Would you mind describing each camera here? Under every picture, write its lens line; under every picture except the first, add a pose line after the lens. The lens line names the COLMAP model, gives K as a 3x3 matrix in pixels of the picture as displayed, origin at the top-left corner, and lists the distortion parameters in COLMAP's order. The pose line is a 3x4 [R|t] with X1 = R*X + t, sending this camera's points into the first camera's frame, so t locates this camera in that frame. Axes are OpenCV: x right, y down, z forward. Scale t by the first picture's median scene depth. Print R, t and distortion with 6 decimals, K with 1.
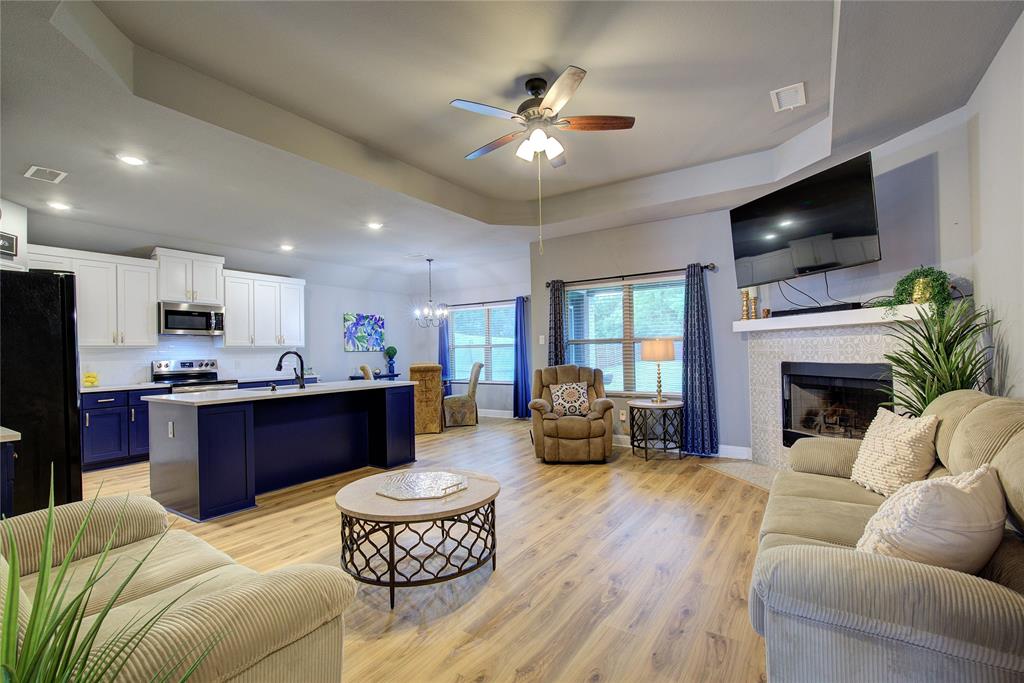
lens RADIAL K [[464.8, 0, 515.0], [0, 464.8, 346.1], [0, 0, 1]] dist [-0.001584, 0.000931]
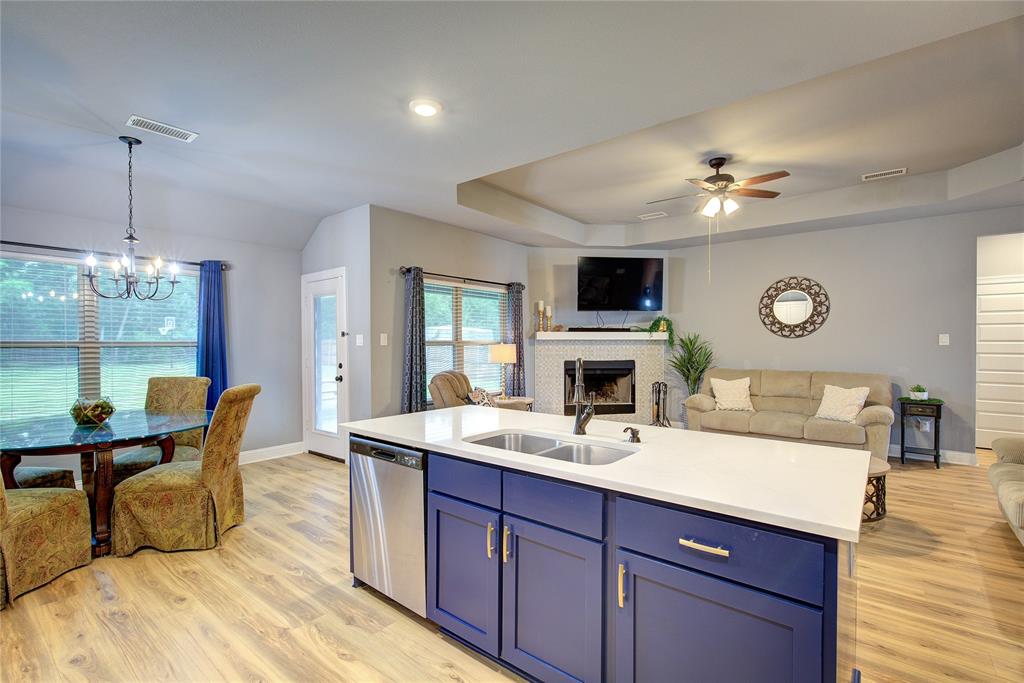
lens RADIAL K [[464.8, 0, 515.0], [0, 464.8, 346.1], [0, 0, 1]] dist [-0.001584, 0.000931]
pose [[0.091472, 0.011707, 0.995739, -0.939276], [-0.011078, 0.999881, -0.010738, 0.003429], [-0.995746, -0.010048, 0.091591, 1.003375]]
